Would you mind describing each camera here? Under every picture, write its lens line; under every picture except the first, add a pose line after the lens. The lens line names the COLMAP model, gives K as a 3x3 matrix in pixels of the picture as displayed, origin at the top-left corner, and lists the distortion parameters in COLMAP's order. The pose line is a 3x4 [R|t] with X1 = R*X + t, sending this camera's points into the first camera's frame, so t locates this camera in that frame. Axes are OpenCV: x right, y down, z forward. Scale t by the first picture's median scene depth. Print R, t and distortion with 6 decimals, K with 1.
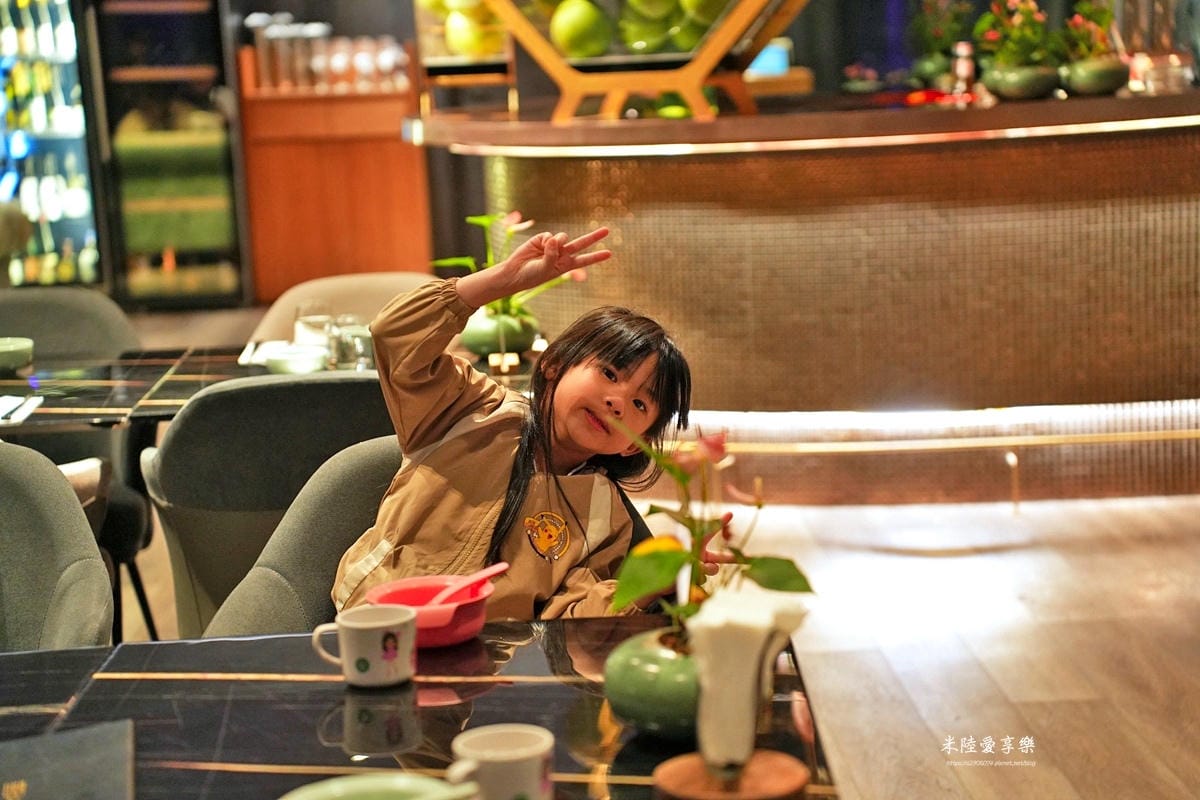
lens RADIAL K [[2482.7, 0, 608.1], [0, 2482.7, 401.2], [0, 0, 1]] dist [0.635431, 0.000000]
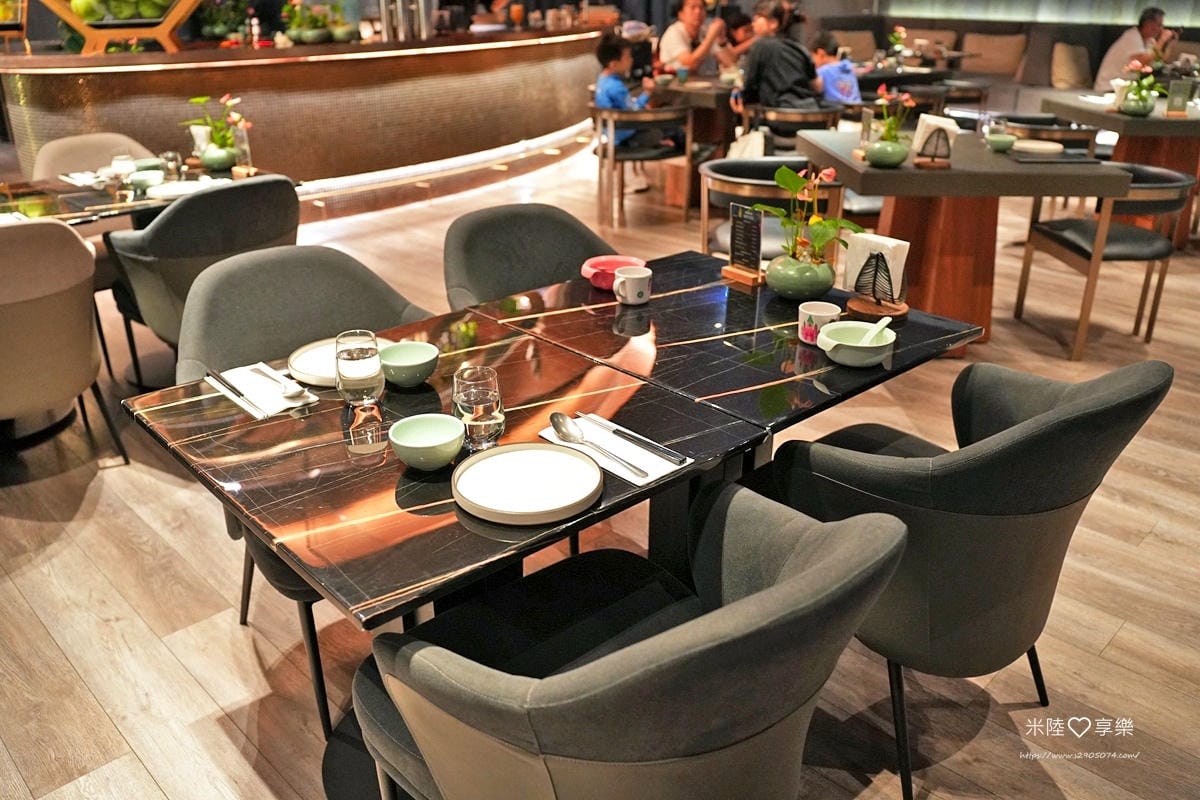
lens RADIAL K [[978.3, 0, 601.8], [0, 978.3, 403.9], [0, 0, 1]] dist [-0.080373, 0.030005]
pose [[0.720640, -0.230219, 0.653971, -0.360200], [0.073306, 0.963273, 0.258325, -0.013787], [-0.689424, -0.138219, 0.711049, 0.203666]]
